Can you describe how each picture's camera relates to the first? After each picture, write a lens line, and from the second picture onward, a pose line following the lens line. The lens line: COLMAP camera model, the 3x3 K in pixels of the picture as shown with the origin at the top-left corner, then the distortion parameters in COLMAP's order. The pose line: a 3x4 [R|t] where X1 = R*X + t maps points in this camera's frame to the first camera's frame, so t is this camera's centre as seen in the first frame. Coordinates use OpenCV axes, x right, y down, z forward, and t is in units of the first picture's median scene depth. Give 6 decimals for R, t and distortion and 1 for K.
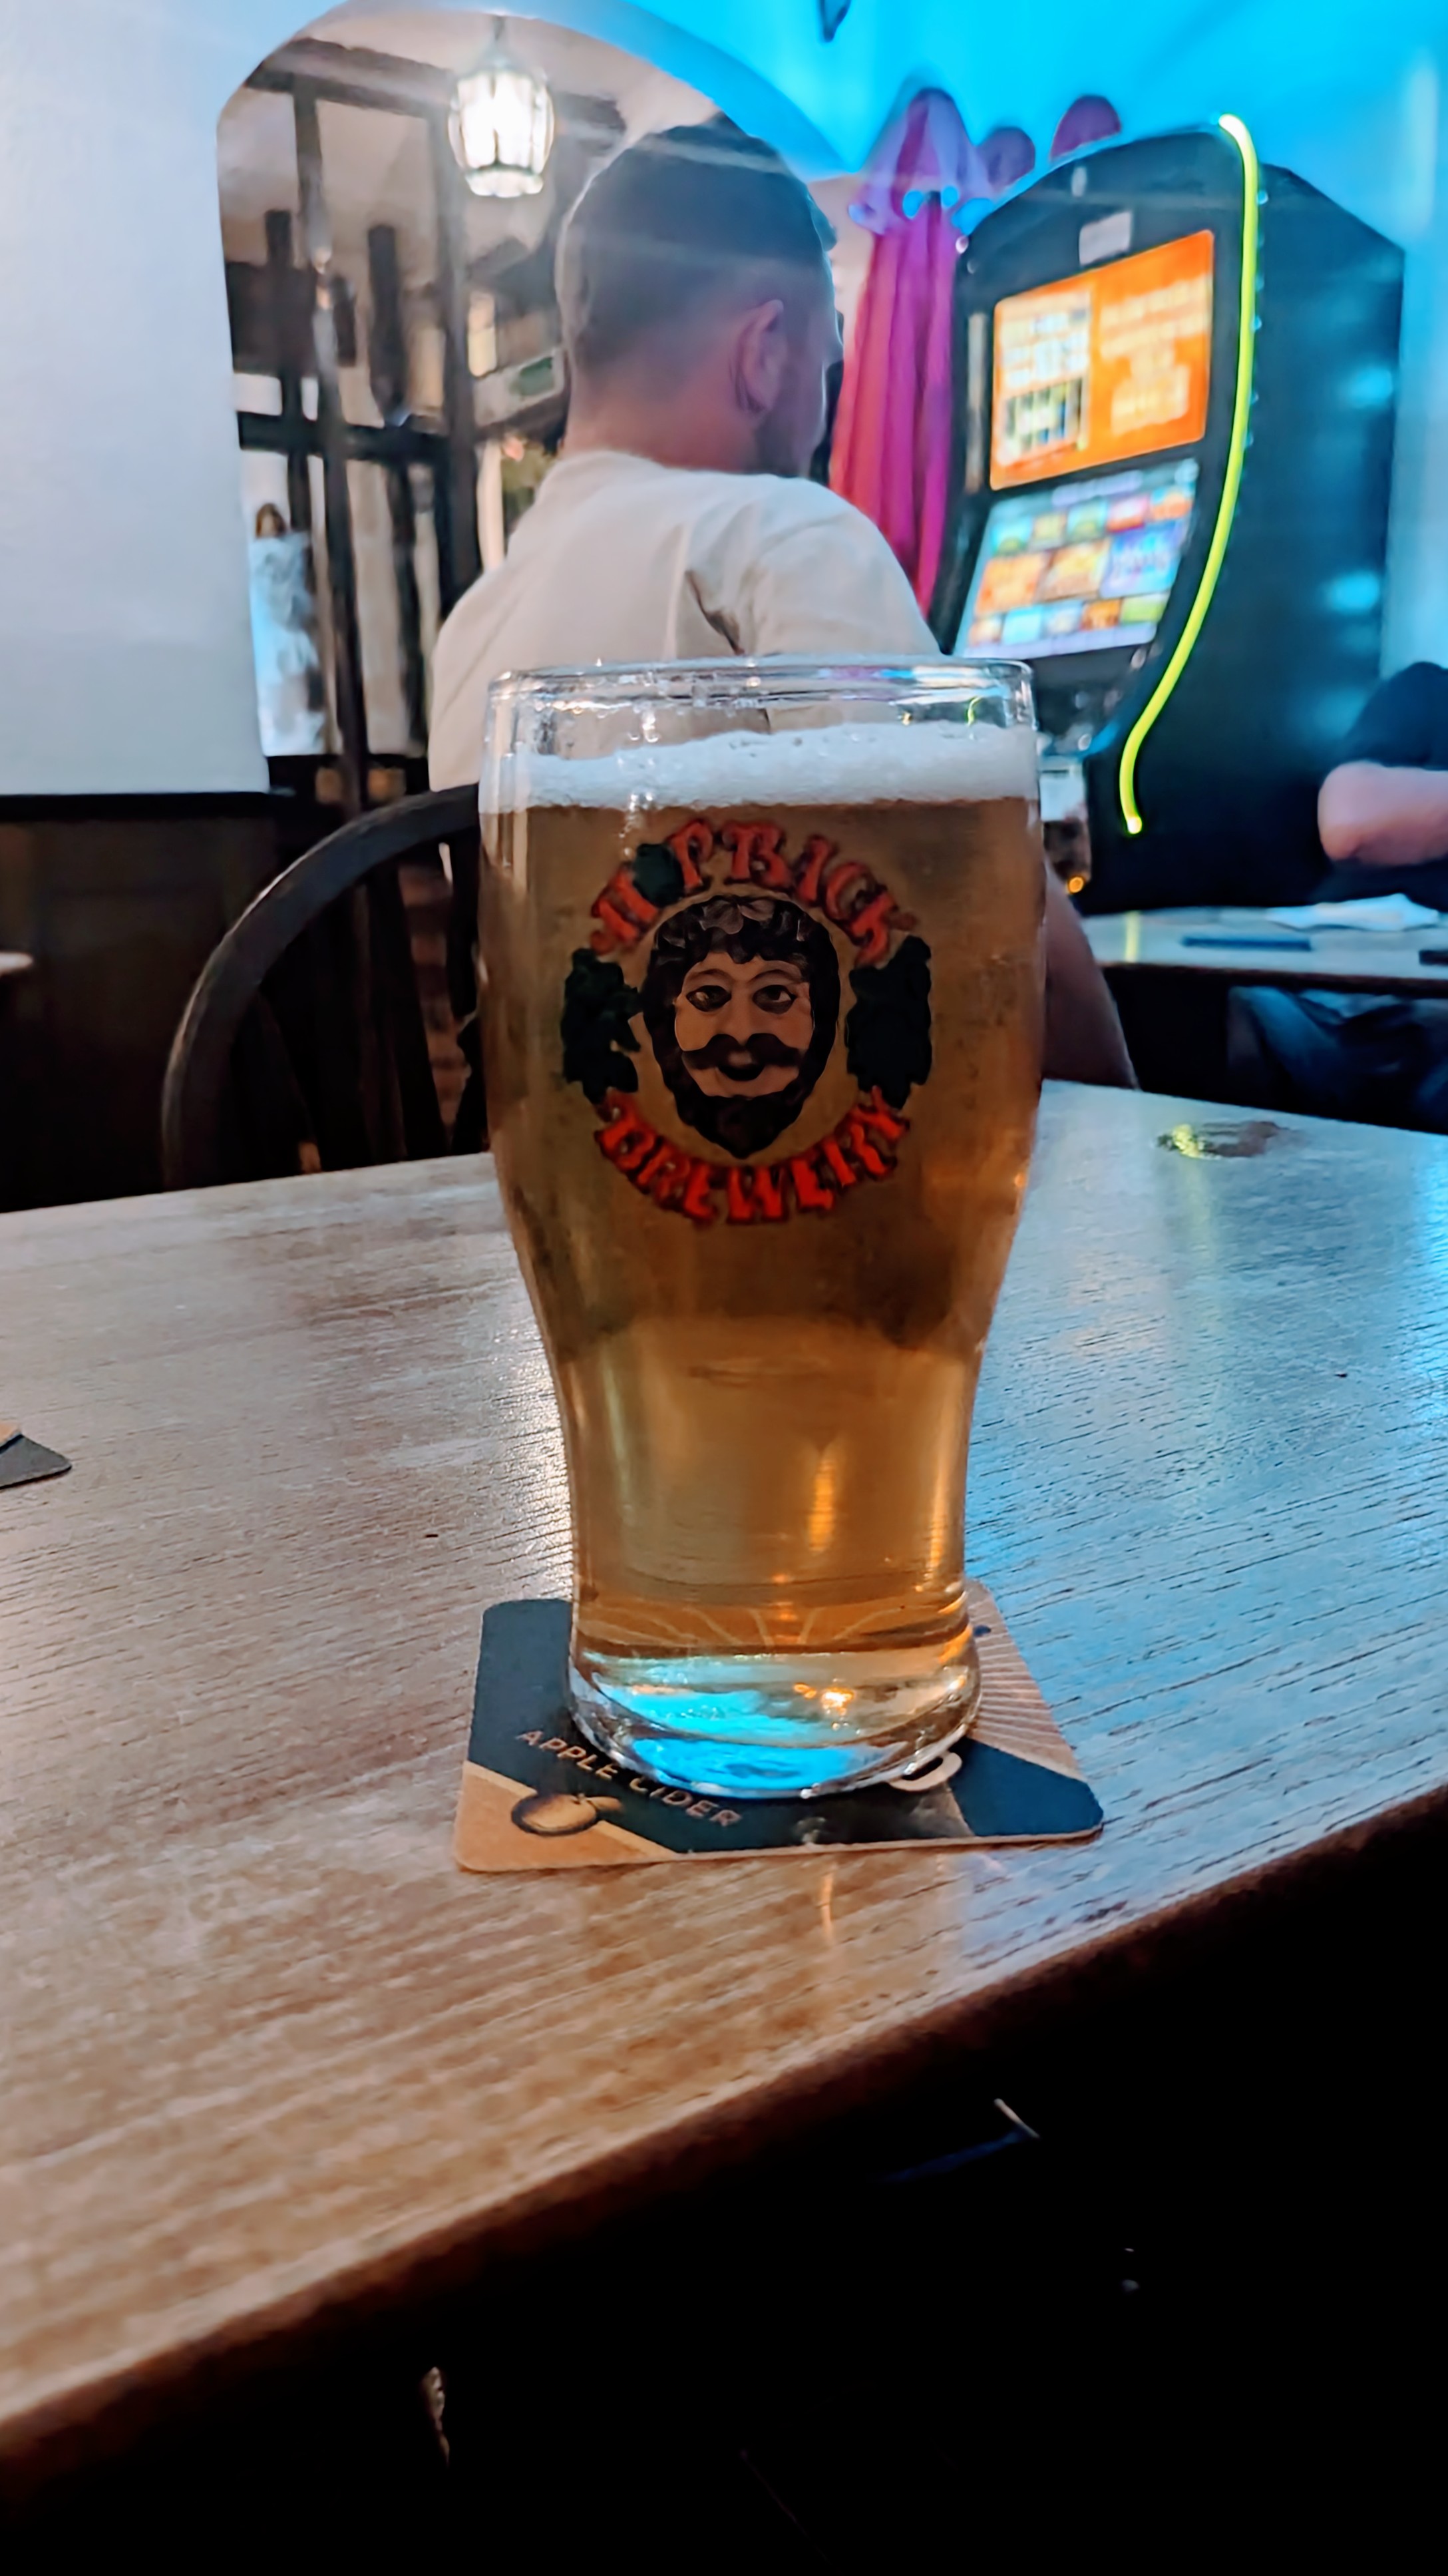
lens RADIAL K [[1864.5, 0, 727.8], [0, 1864.5, 1291.1], [0, 0, 1]] dist [-0.090136, 0.008531]
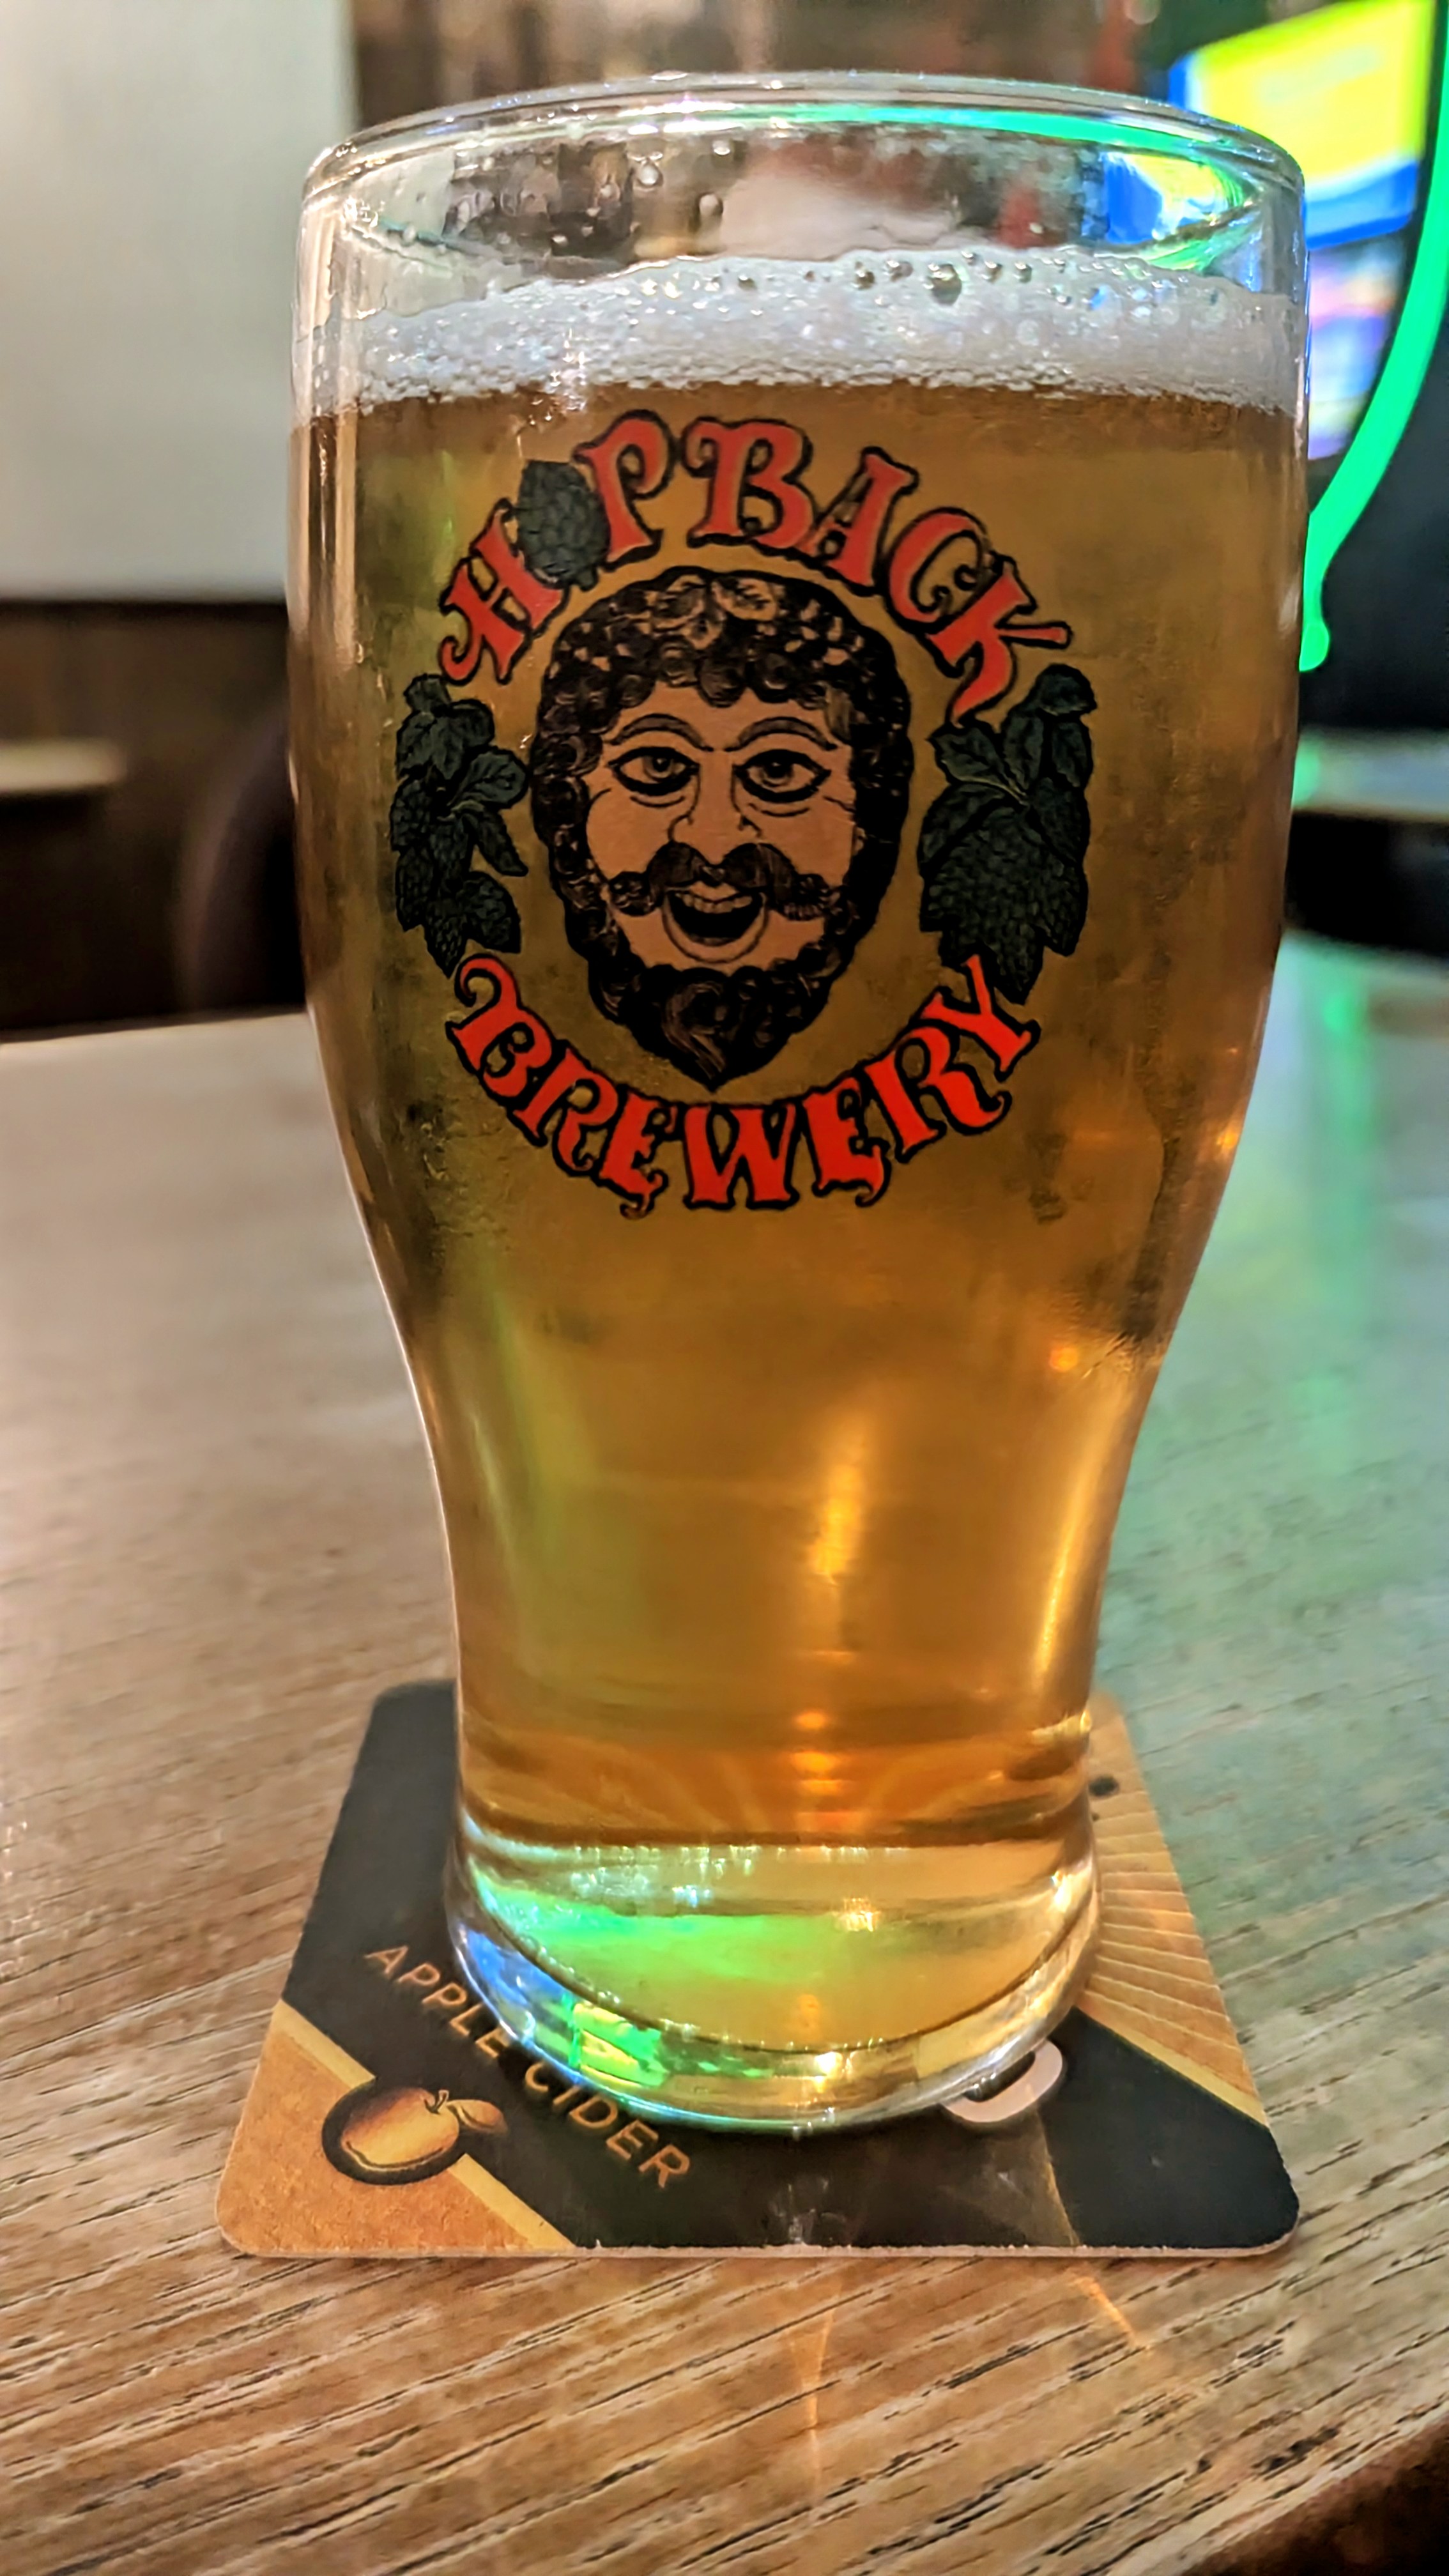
lens RADIAL K [[1864.8, 0, 717.4], [0, 1864.8, 1281.7], [0, 0, 1]] dist [-0.090136, 0.008531]
pose [[0.997184, 0.042943, -0.061479, 0.043344], [-0.037769, 0.995835, 0.082988, -0.059686], [0.064787, -0.080432, 0.994652, 0.470410]]
